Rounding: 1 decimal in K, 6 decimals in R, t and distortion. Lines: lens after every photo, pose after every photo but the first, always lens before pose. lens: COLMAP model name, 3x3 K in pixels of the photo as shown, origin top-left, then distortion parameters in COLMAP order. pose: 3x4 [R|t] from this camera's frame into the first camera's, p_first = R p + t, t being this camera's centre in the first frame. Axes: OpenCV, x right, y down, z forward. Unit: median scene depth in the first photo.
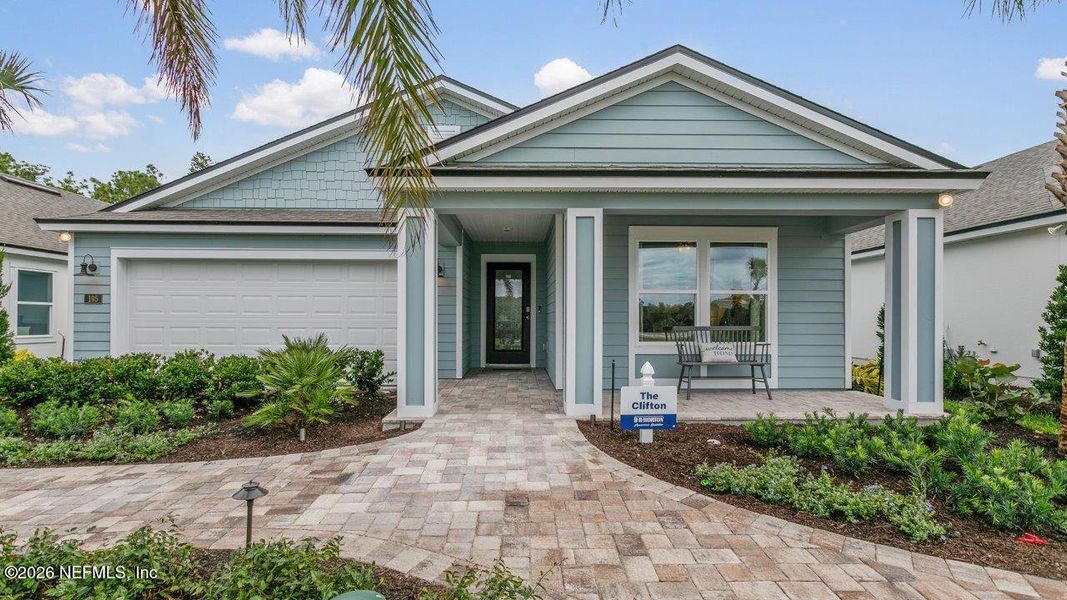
lens RADIAL K [[510.7, 0, 532.6], [0, 510.7, 311.8], [0, 0, 1]] dist [0.002396, 0.000536]
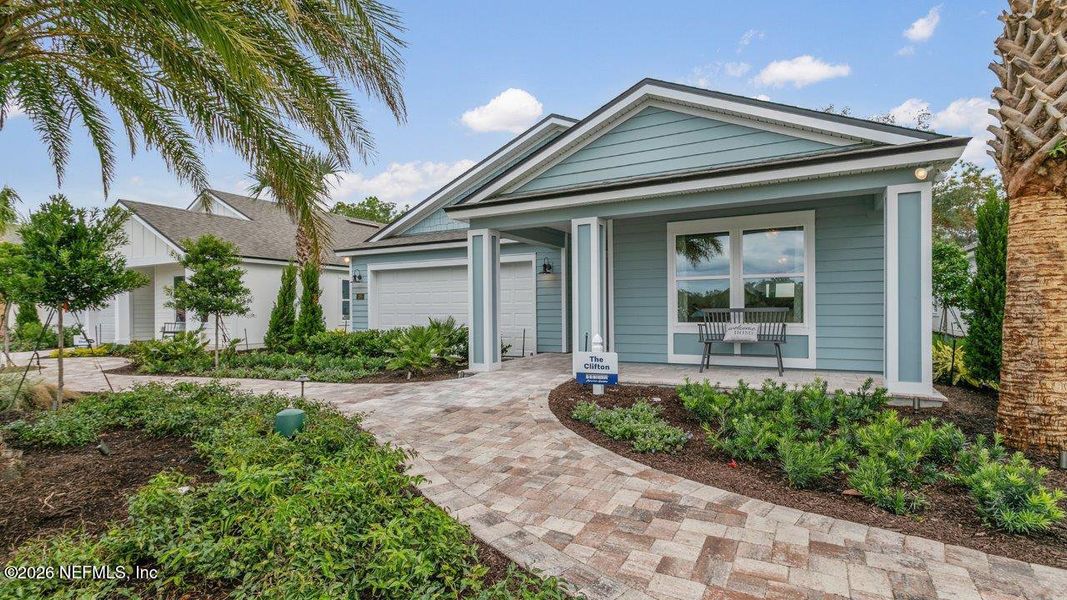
lens RADIAL K [[509.9, 0, 533.4], [0, 509.9, 305.4], [0, 0, 1]] dist [-0.000419, 0.000018]
pose [[0.866577, -0.014549, -0.498832, 0.595012], [0.016997, 0.999855, 0.000367, 0.016506], [0.498754, -0.008797, 0.866699, -0.183740]]
